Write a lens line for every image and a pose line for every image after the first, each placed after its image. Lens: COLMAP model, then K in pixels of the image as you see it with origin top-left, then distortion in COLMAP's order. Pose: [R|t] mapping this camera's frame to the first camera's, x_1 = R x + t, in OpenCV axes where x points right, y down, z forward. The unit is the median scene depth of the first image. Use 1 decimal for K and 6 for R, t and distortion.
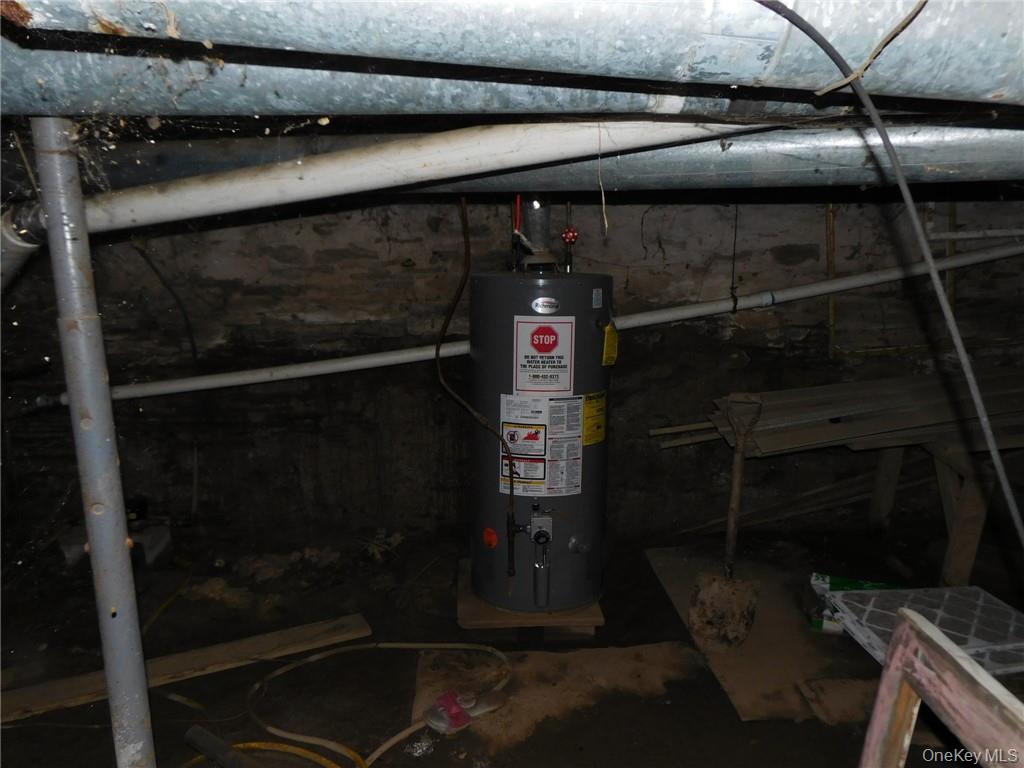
lens RADIAL K [[820.6, 0, 512.0], [0, 820.6, 384.0], [0, 0, 1]] dist [-0.000956, 0.009282]
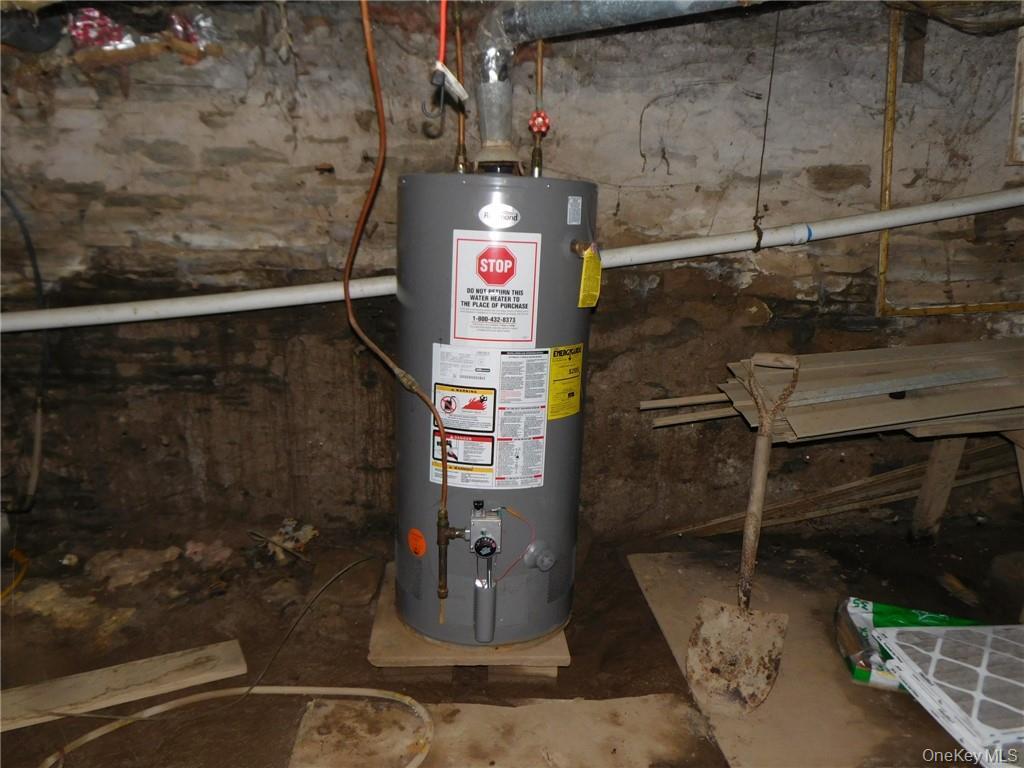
lens RADIAL K [[820.6, 0, 512.0], [0, 820.6, 384.0], [0, 0, 1]] dist [-0.000956, 0.009282]
pose [[0.999405, 0.030346, 0.016417, 0.037551], [-0.030891, 0.998943, 0.034052, 0.018274], [-0.015366, -0.034539, 0.999285, 0.254632]]
